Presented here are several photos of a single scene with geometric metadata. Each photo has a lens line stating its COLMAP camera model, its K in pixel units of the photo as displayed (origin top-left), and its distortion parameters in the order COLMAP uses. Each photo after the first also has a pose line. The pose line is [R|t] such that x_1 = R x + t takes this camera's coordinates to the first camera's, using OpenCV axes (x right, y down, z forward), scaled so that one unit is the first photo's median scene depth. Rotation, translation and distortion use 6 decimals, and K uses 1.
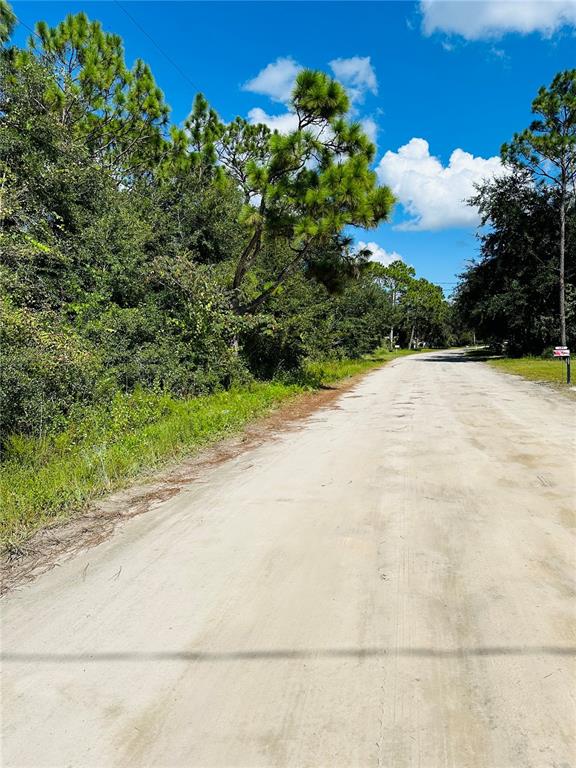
lens RADIAL K [[536.4, 0, 287.5], [0, 536.4, 377.7], [0, 0, 1]] dist [0.066805, -0.069937]
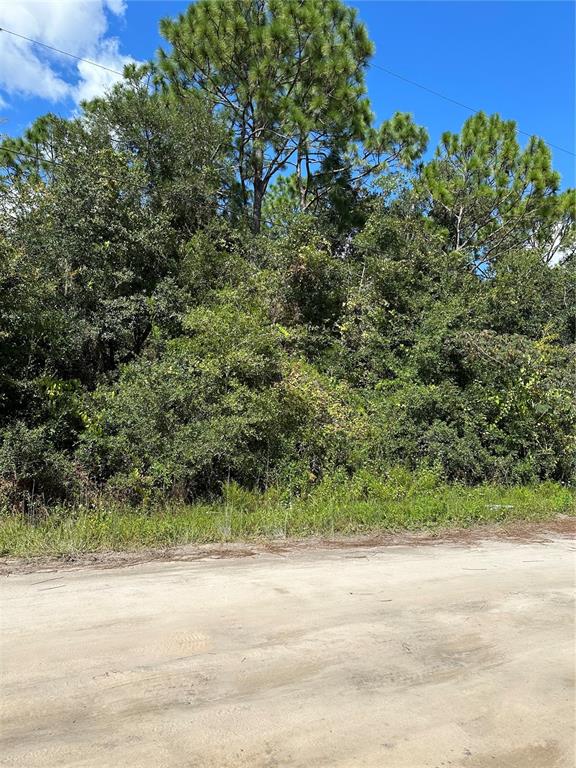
lens RADIAL K [[536.4, 0, 284.7], [0, 536.4, 381.3], [0, 0, 1]] dist [0.066805, -0.069937]
pose [[0.666269, 0.010292, -0.745641, 0.240391], [-0.115028, 0.989356, -0.089127, -0.013702], [0.736787, 0.145152, 0.660361, 0.128104]]
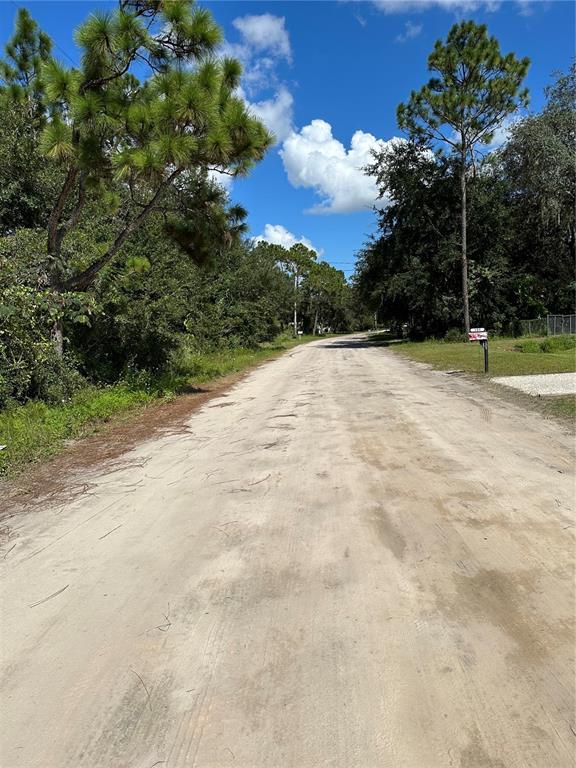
lens RADIAL K [[536.4, 0, 287.7], [0, 536.4, 386.9], [0, 0, 1]] dist [0.066805, -0.069937]
pose [[0.985225, -0.044439, 0.165397, 0.097069], [0.037736, 0.998343, 0.043449, -0.017837], [-0.167054, -0.036565, 0.985269, 0.281696]]
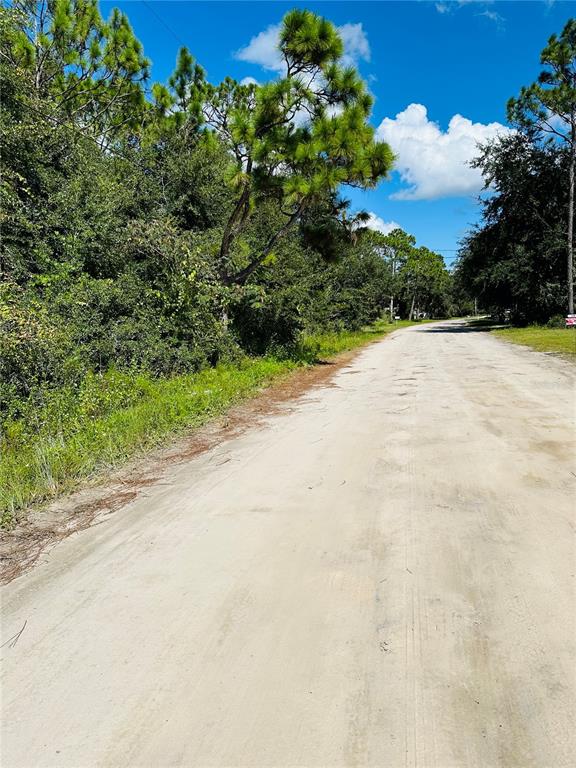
lens RADIAL K [[536.4, 0, 285.3], [0, 536.4, 376.6], [0, 0, 1]] dist [0.066805, -0.069937]
pose [[0.999876, -0.015190, -0.004203, 0.013445], [0.015374, 0.998739, 0.047787, -0.003254], [0.003472, -0.047846, 0.998849, 0.073802]]
